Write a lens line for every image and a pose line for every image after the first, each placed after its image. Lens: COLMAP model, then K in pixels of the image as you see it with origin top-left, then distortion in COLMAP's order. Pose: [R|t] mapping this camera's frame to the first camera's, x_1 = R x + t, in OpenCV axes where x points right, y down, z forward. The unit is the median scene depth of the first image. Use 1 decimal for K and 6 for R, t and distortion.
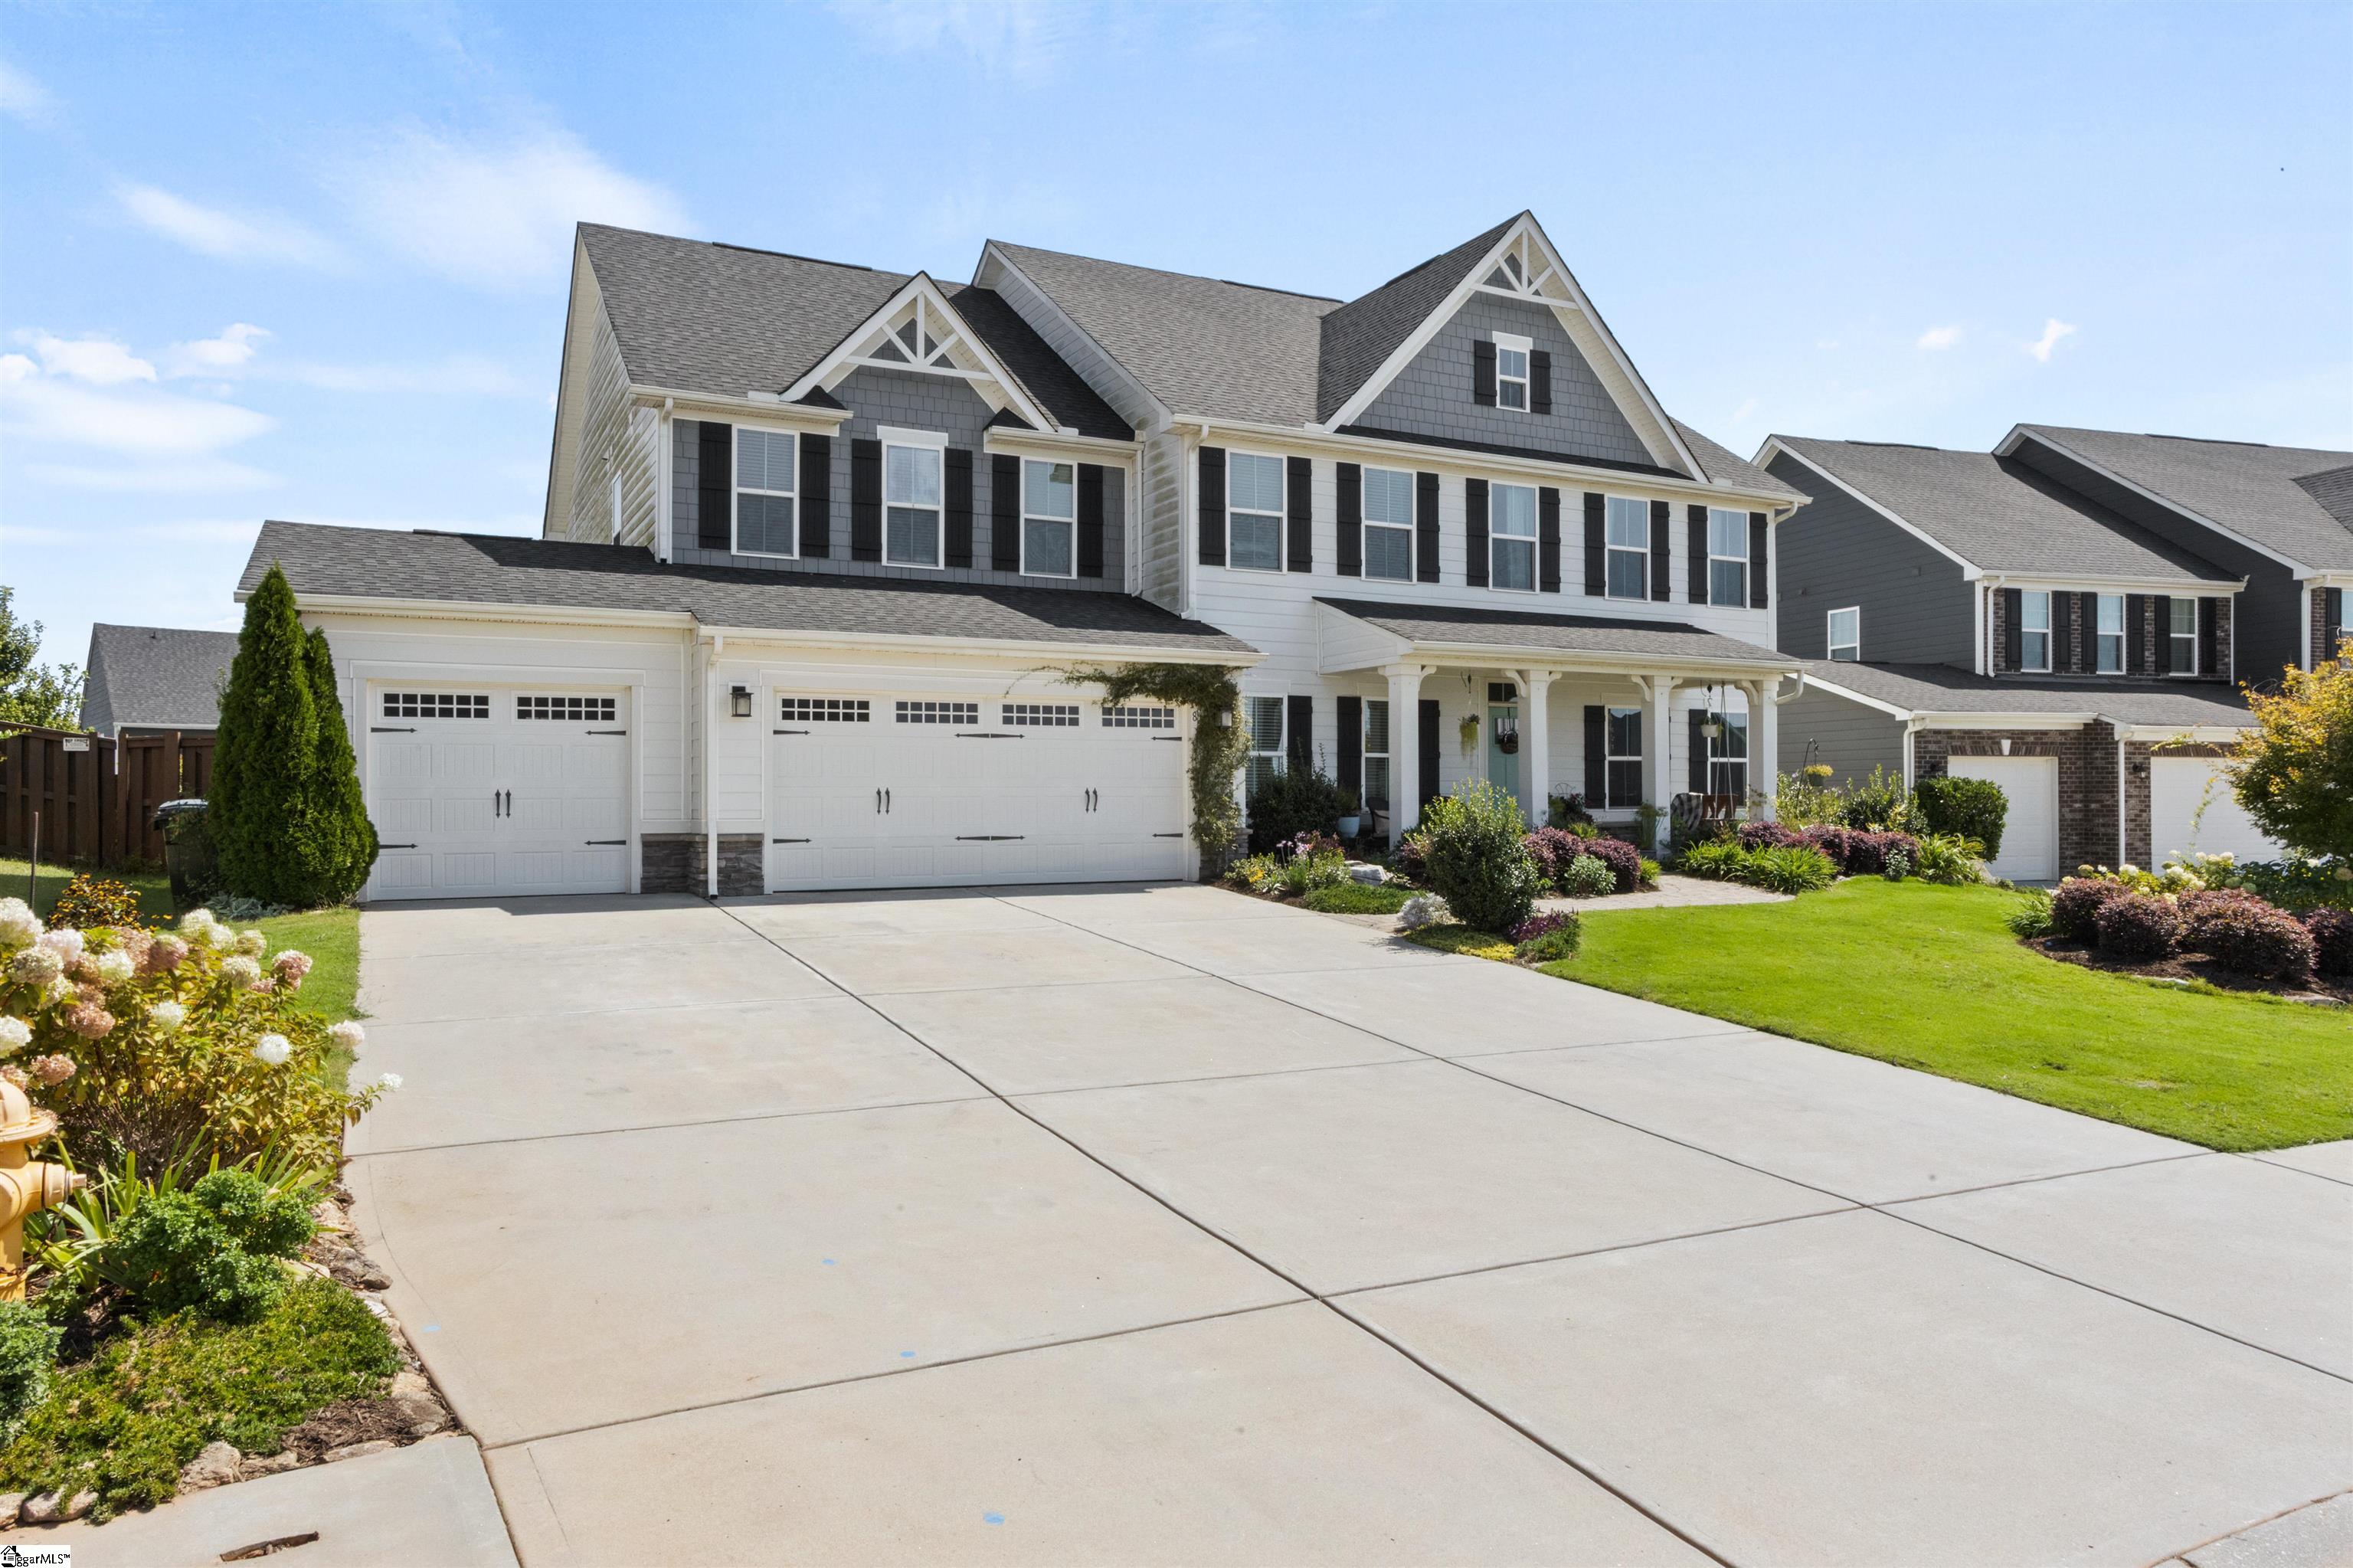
lens RADIAL K [[1595.5, 0, 1179.9], [0, 1595.5, 783.2], [0, 0, 1]] dist [-0.005804, -0.000249]
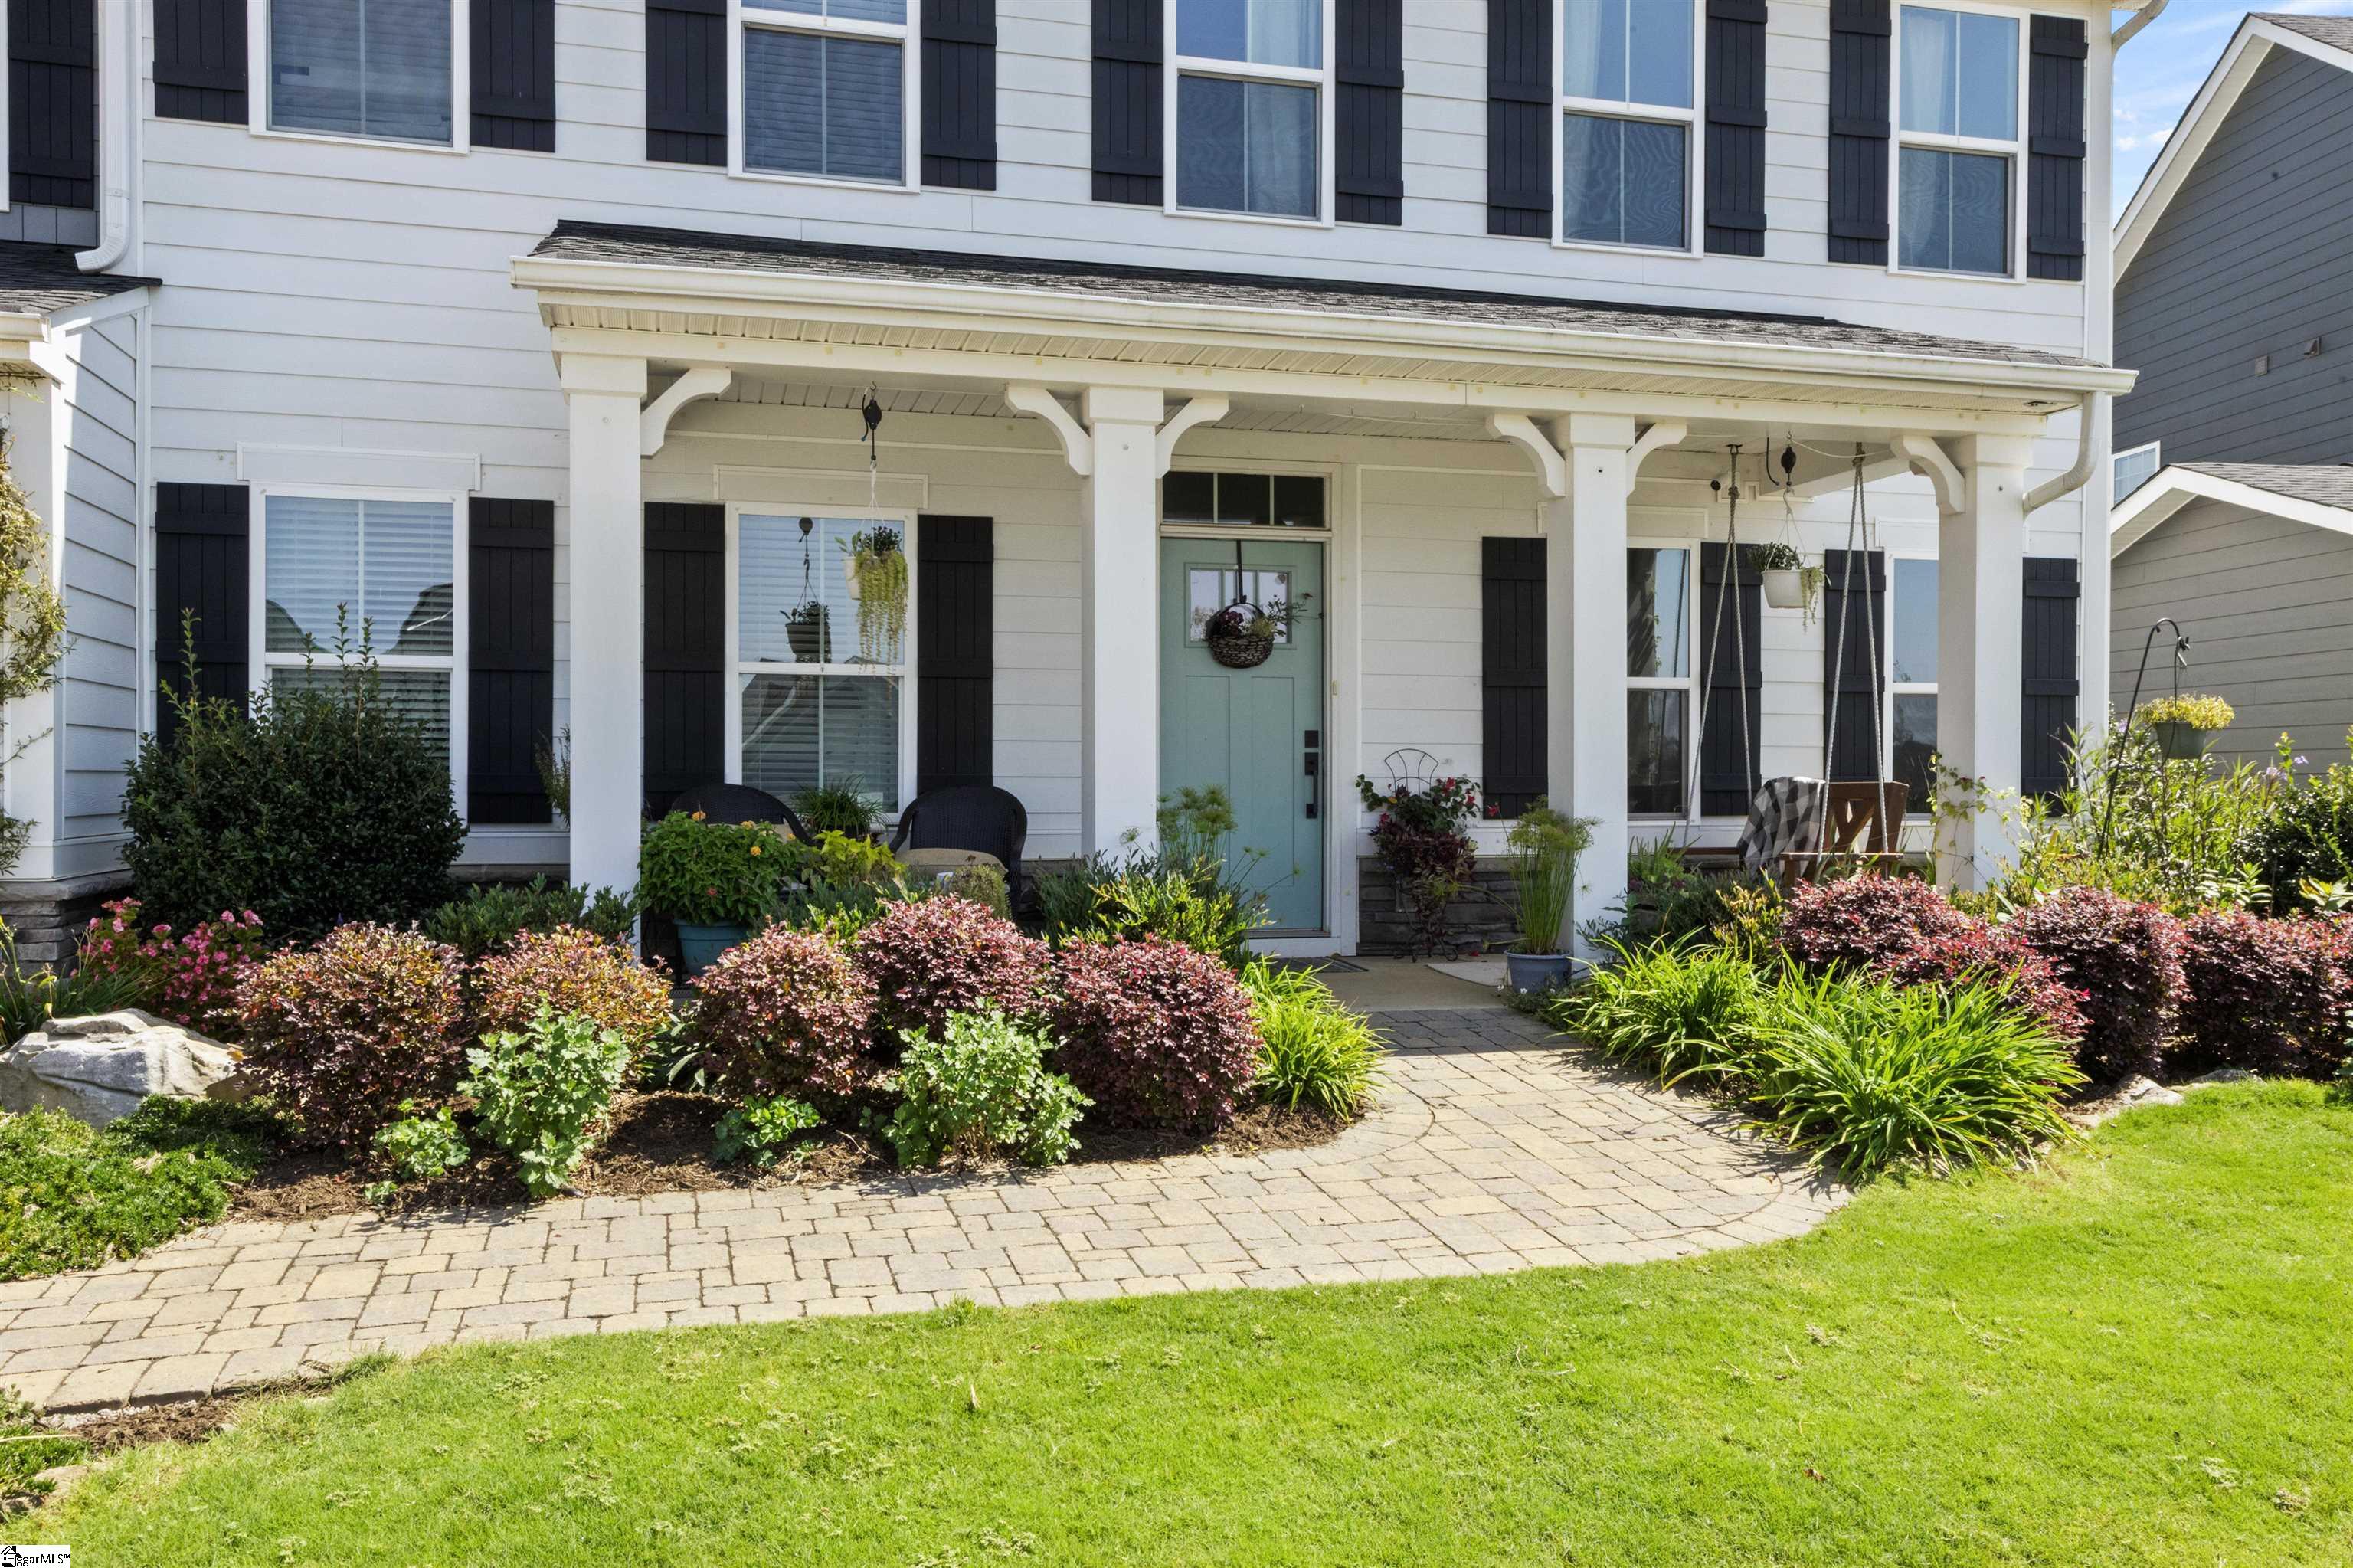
lens RADIAL K [[1897.0, 0, 1170.5], [0, 1897.0, 778.7], [0, 0, 1]] dist [0.016332, 0.010902]
pose [[0.974394, 0.002737, -0.224831, 0.288613], [-0.001291, 0.999978, 0.006579, 0.004047], [0.224844, -0.006121, 0.974376, 0.572909]]
